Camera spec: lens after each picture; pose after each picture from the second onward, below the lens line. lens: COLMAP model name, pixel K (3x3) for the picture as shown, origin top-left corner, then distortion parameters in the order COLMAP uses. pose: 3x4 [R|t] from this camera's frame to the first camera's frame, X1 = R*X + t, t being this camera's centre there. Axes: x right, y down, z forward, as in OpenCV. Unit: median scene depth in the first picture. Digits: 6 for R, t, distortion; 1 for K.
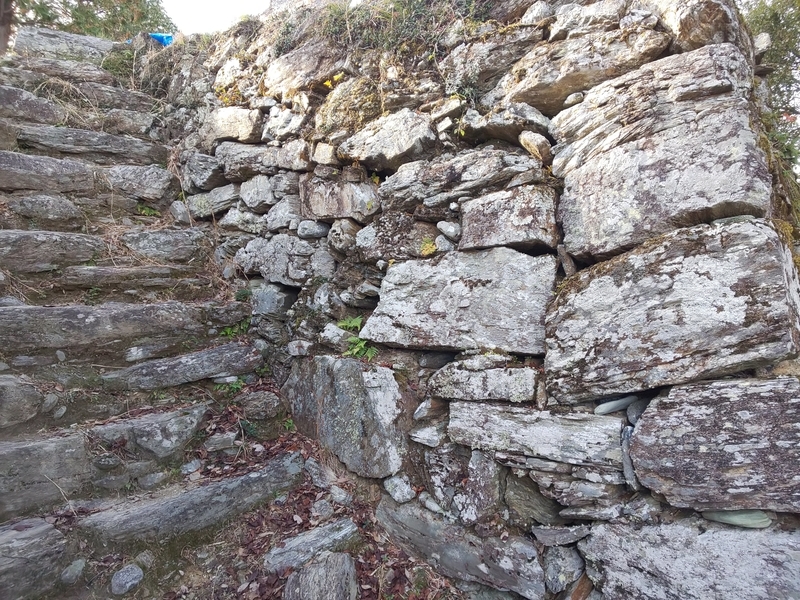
lens RADIAL K [[499.3, 0, 402.6], [0, 499.3, 314.2], [0, 0, 1]] dist [0.009776, -0.027769]
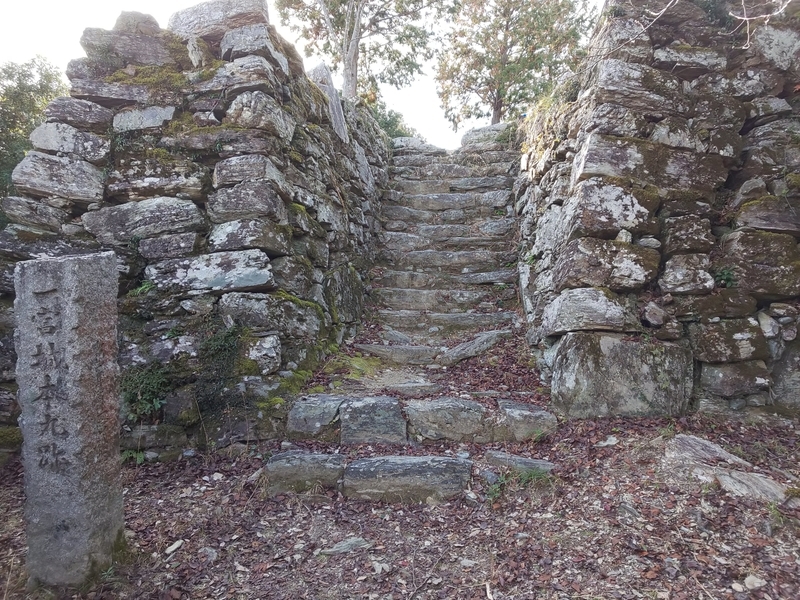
lens RADIAL K [[499.3, 0, 407.8], [0, 499.3, 316.2], [0, 0, 1]] dist [0.009776, -0.027769]
pose [[0.613896, 0.040156, -0.788365, 1.150071], [-0.058419, 0.998278, 0.005358, 0.289049], [0.787222, 0.042766, 0.615185, -0.660376]]
